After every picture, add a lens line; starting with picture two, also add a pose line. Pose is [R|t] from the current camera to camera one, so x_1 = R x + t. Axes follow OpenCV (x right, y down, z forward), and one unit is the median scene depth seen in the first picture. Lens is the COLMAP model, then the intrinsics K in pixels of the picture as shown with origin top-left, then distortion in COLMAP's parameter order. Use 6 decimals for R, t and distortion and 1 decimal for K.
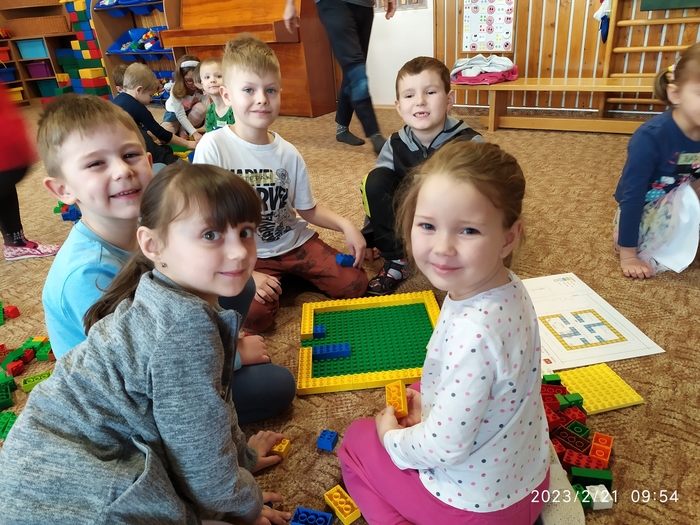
lens RADIAL K [[526.1, 0, 351.2], [0, 526.1, 263.9], [0, 0, 1]] dist [0.012457, -0.014906]
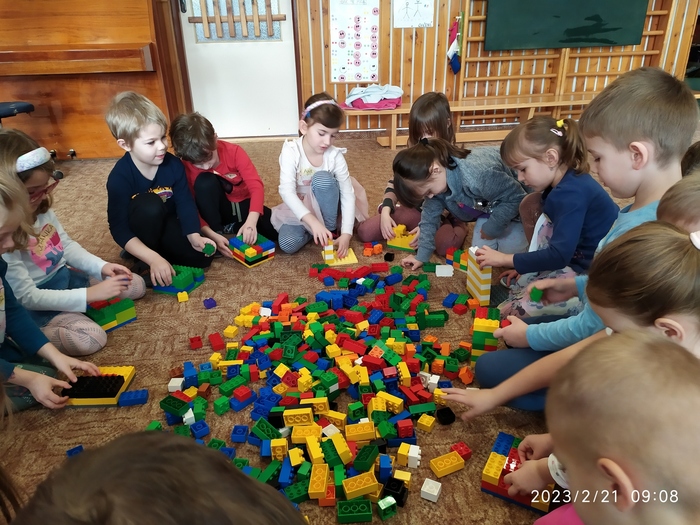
lens RADIAL K [[526.1, 0, 349.6], [0, 526.1, 264.4], [0, 0, 1]] dist [0.012457, -0.014906]
pose [[0.705655, -0.237008, 0.667742, -0.615207], [0.275414, 0.960040, 0.049705, -0.097165], [-0.652839, 0.148831, 0.742732, 0.252692]]
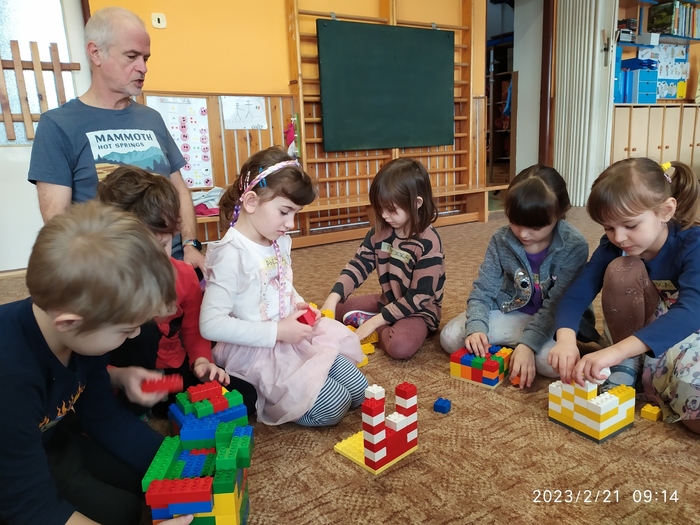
lens RADIAL K [[526.1, 0, 350.4], [0, 526.1, 257.9], [0, 0, 1]] dist [0.012457, -0.014906]
pose [[0.348112, -0.127033, 0.928806, -0.557698], [0.416252, 0.908696, -0.031727, -0.146322], [-0.839972, 0.397662, 0.369206, 0.480605]]
